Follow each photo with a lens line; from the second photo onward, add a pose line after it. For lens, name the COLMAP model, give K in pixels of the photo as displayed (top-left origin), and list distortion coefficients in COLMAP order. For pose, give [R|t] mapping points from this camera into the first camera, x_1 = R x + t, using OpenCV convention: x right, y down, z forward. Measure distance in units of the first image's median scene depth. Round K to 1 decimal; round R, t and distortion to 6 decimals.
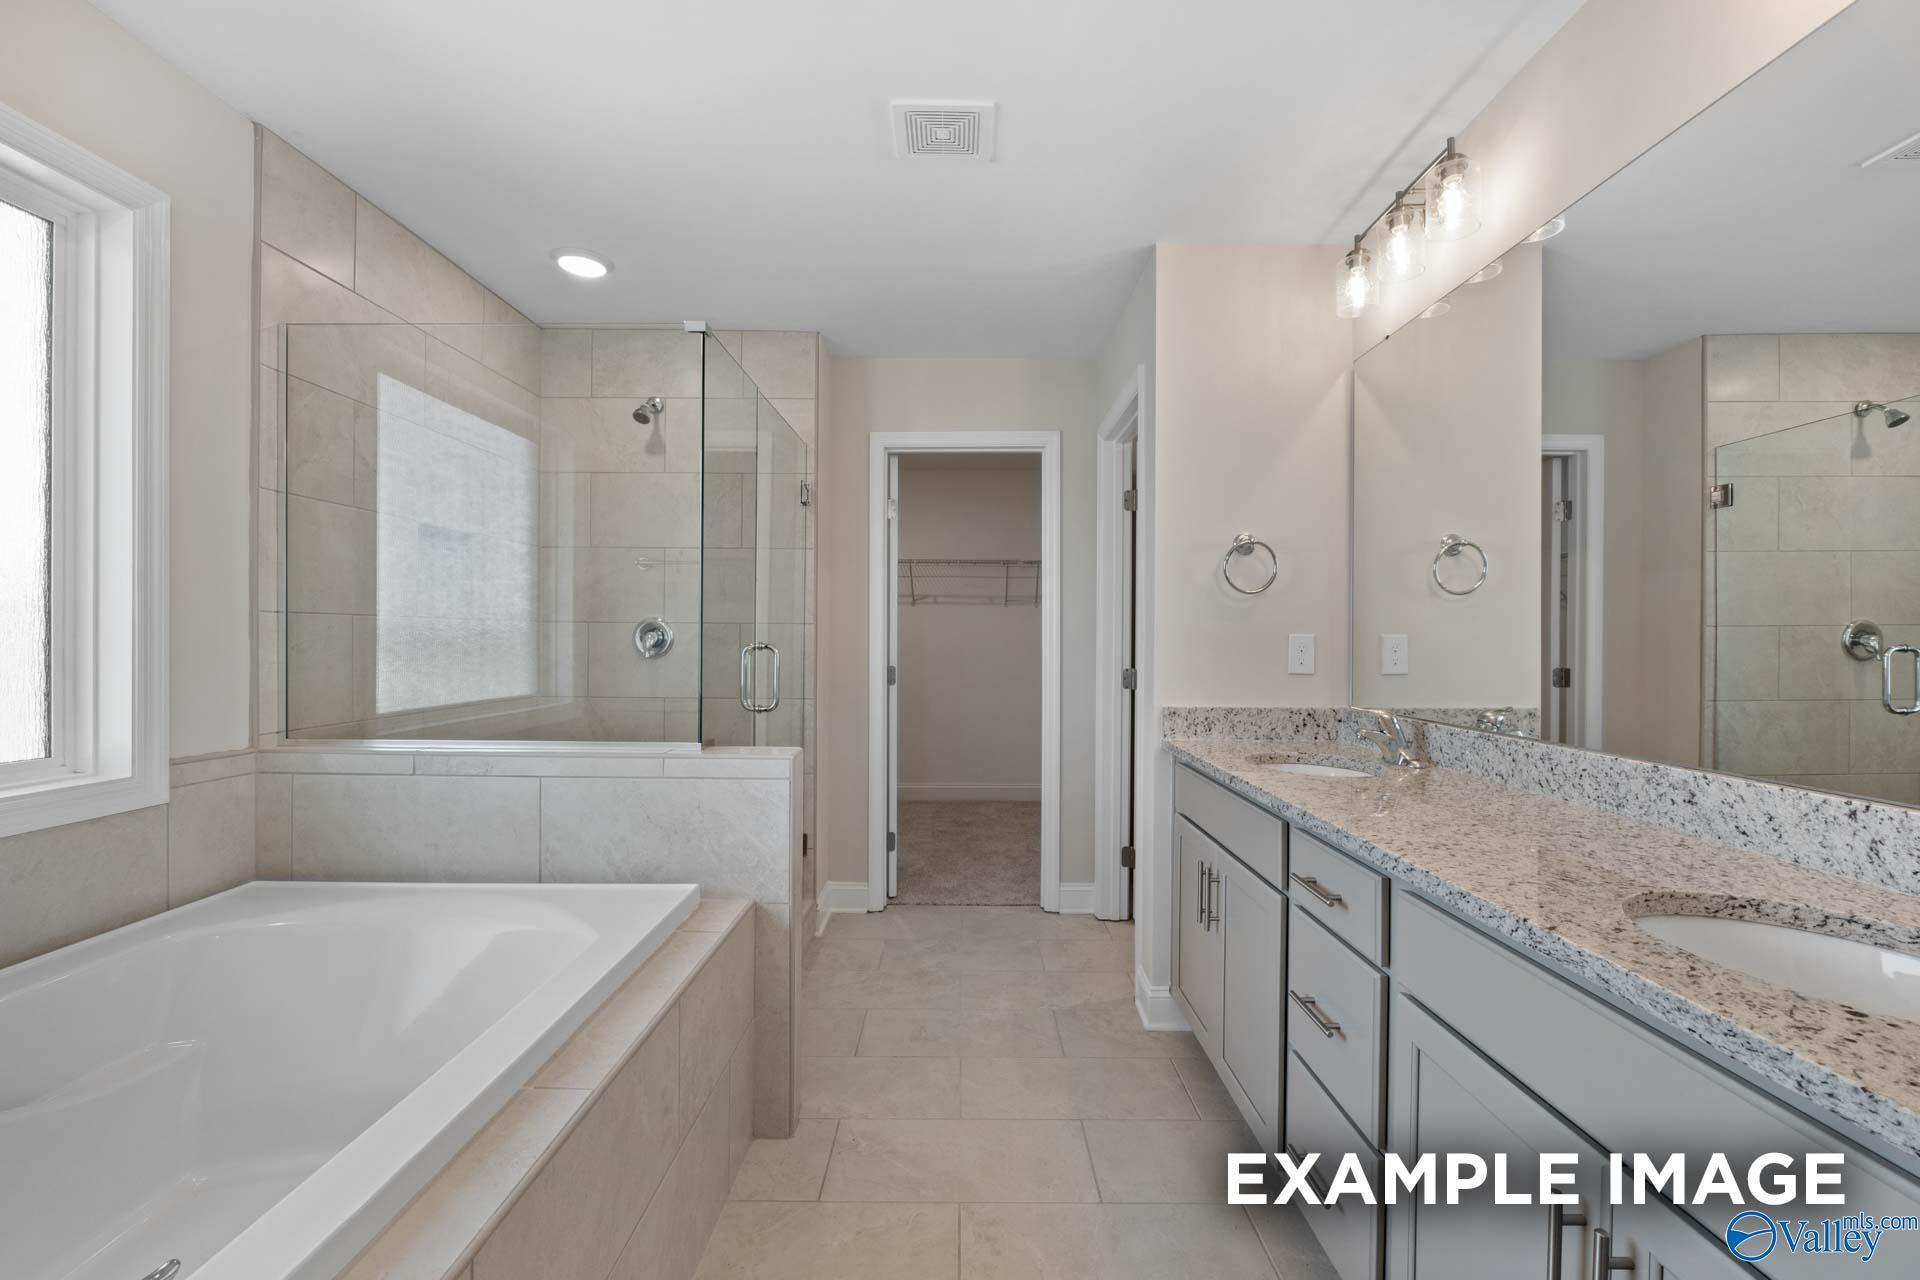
lens RADIAL K [[800.3, 0, 950.9], [0, 800.3, 638.1], [0, 0, 1]] dist [-0.001251, -0.000200]
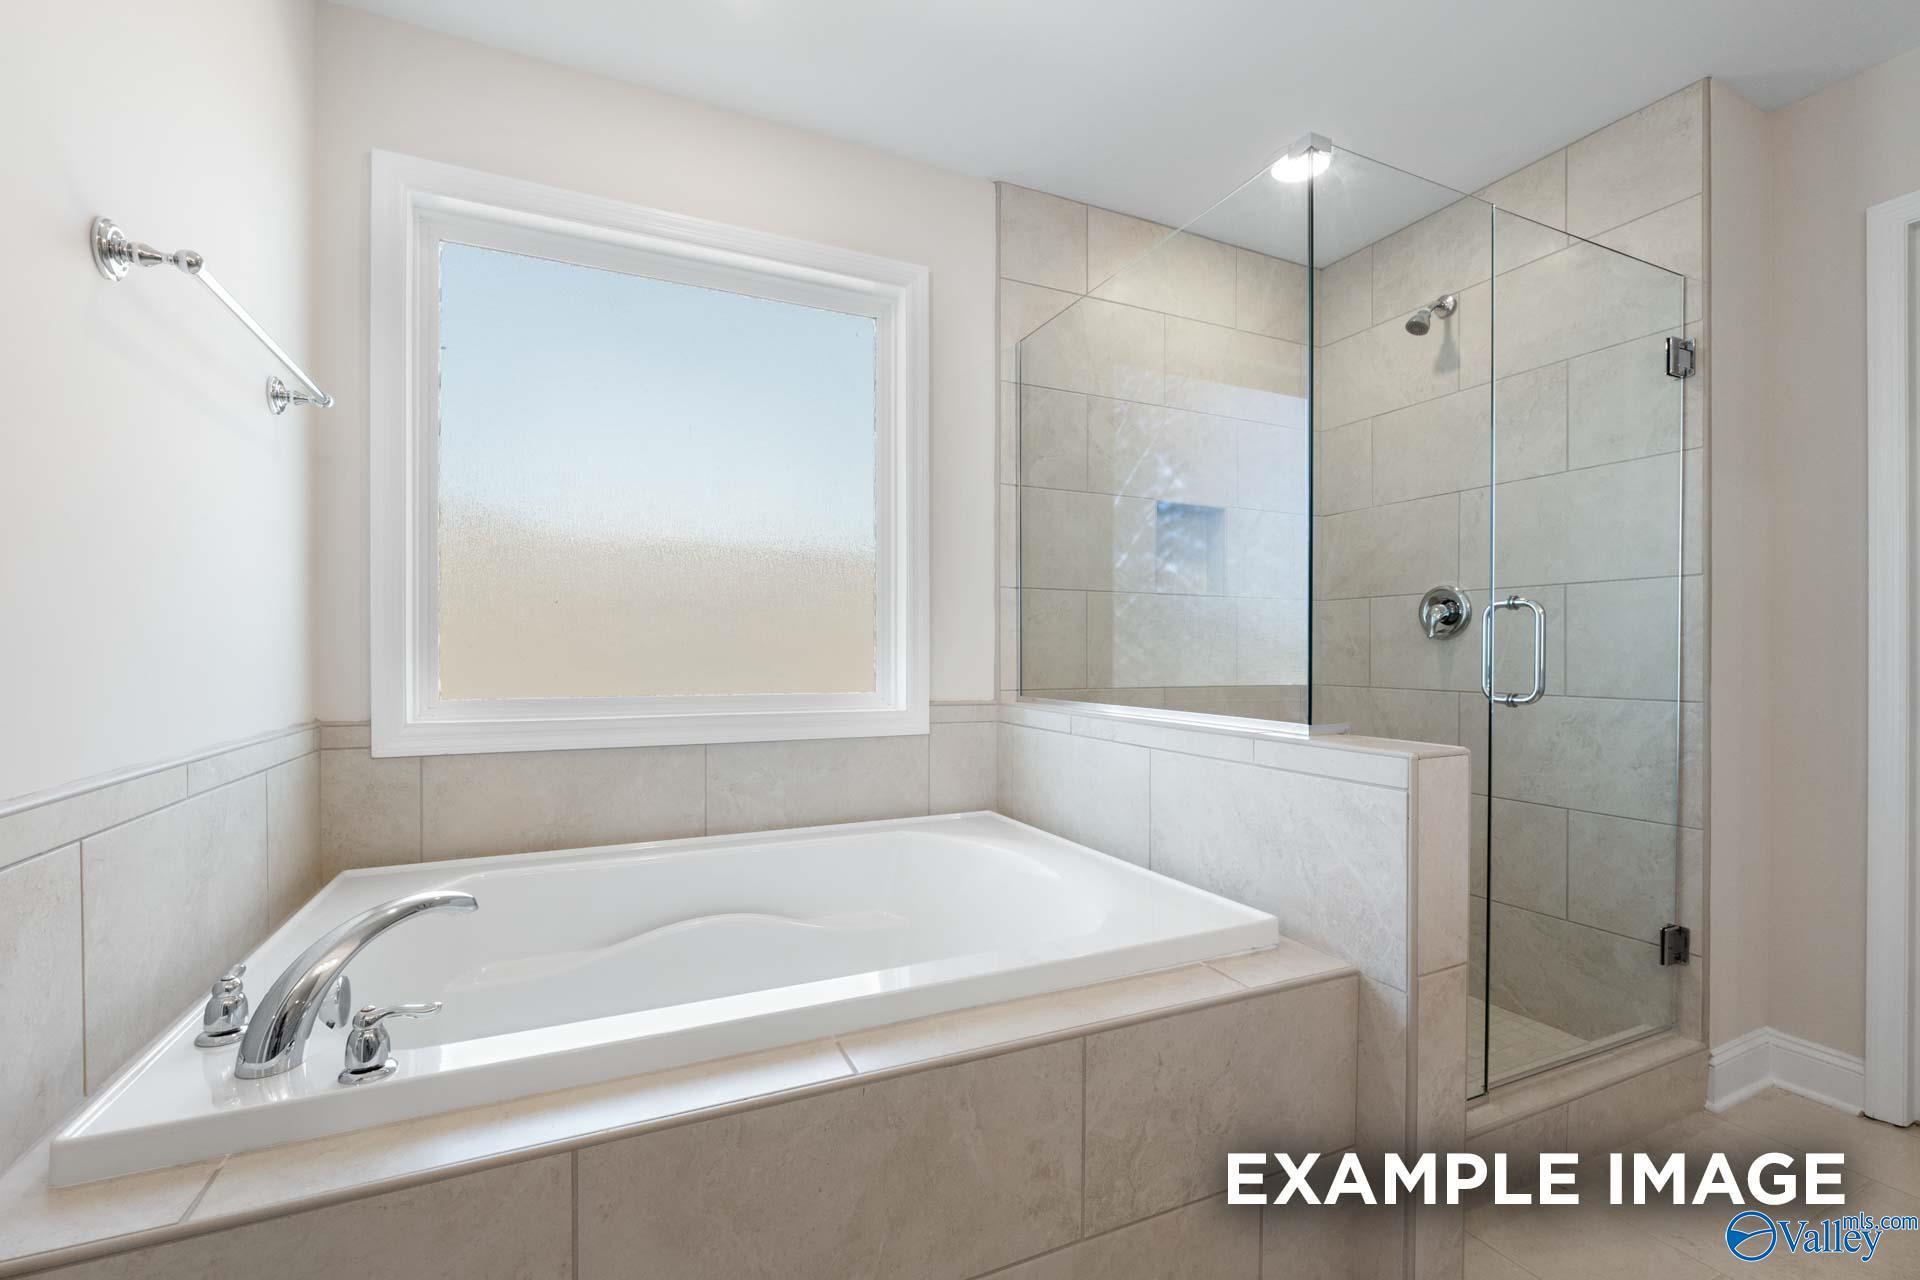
lens RADIAL K [[825.6, 0, 965.6], [0, 825.6, 647.2], [0, 0, 1]] dist [0.025630, -0.013481]
pose [[0.451834, -0.009227, -0.892054, 0.209557], [0.000194, 0.999948, -0.010245, 0.067283], [0.892102, 0.004456, 0.451812, 0.382385]]
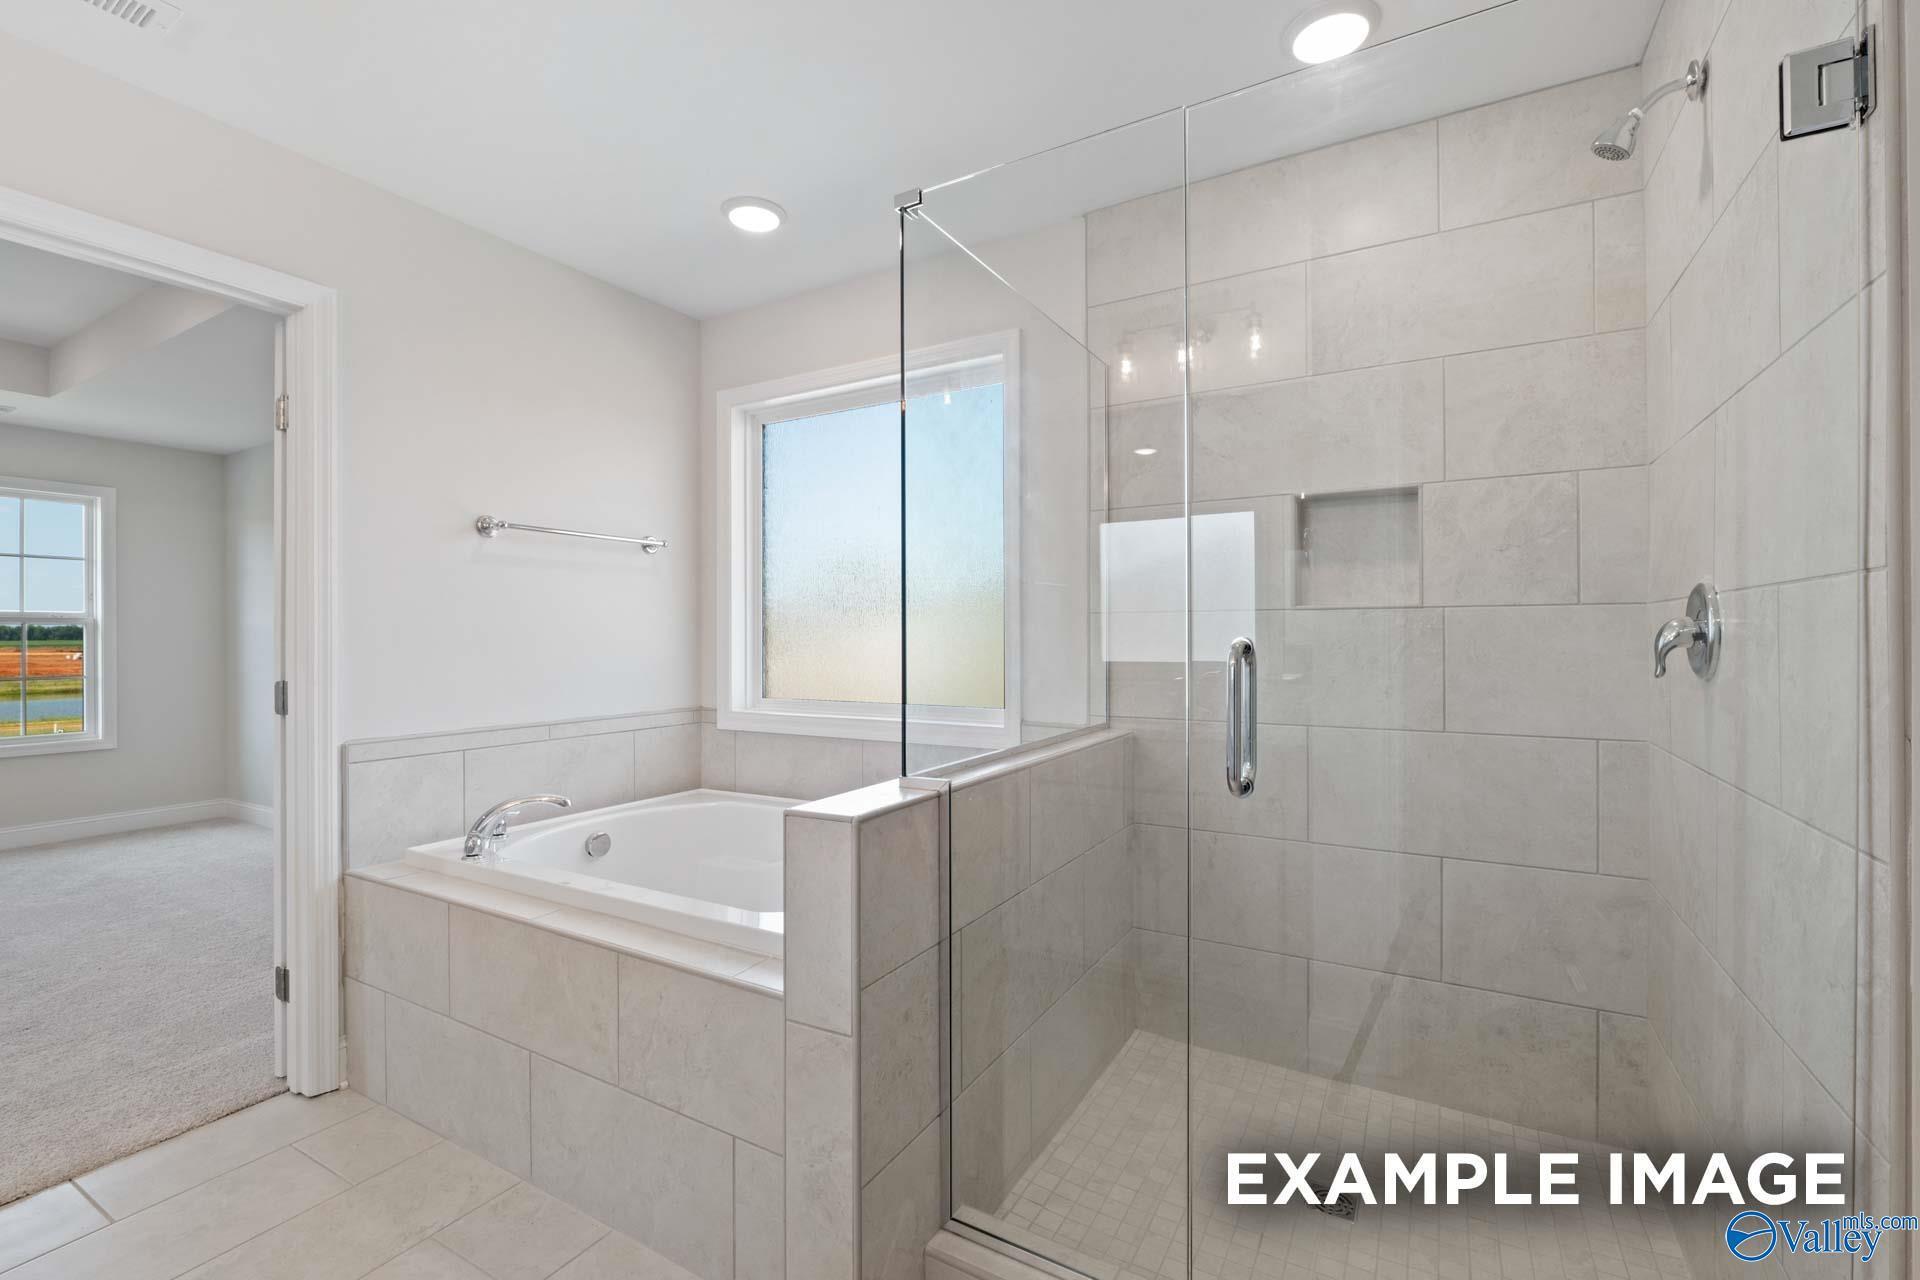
lens RADIAL K [[825.6, 0, 965.6], [0, 825.6, 647.2], [0, 0, 1]] dist [0.025630, -0.013481]
pose [[-0.481621, 0.001176, -0.876379, 0.311613], [-0.003352, 0.999989, 0.003184, 0.010175], [0.876373, 0.004471, -0.481612, 1.402343]]
